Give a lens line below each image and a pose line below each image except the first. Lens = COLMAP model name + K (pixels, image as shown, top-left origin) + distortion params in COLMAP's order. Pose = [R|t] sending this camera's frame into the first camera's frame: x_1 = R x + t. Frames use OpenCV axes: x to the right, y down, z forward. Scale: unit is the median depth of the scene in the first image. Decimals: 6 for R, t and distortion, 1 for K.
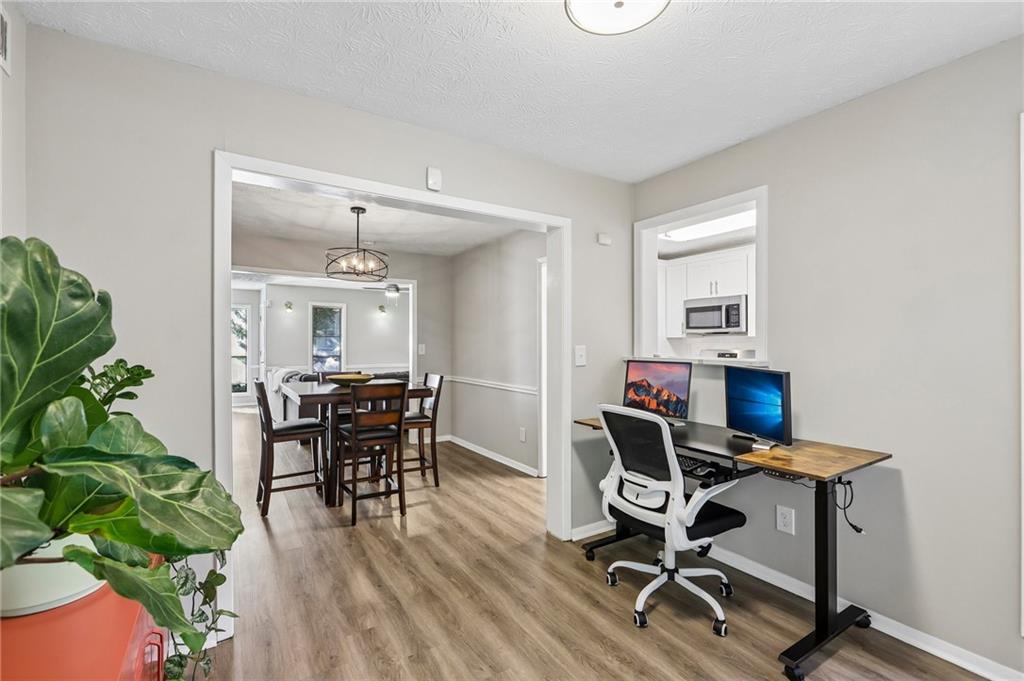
lens RADIAL K [[459.0, 0, 509.5], [0, 459.0, 338.9], [0, 0, 1]] dist [0.002325, 0.000162]
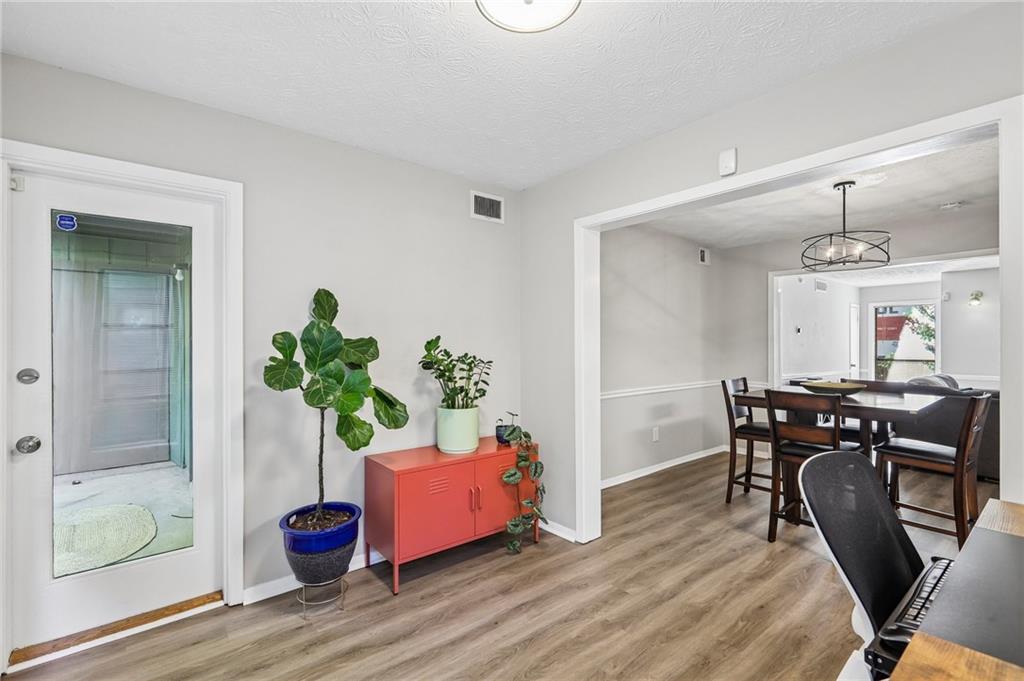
lens RADIAL K [[459.0, 0, 507.7], [0, 459.0, 344.1], [0, 0, 1]] dist [0.002325, 0.000162]
pose [[0.114408, -0.001703, -0.993432, 0.659933], [0.010064, 0.999949, -0.000555, 0.000180], [0.993383, -0.009934, 0.114419, 0.464630]]
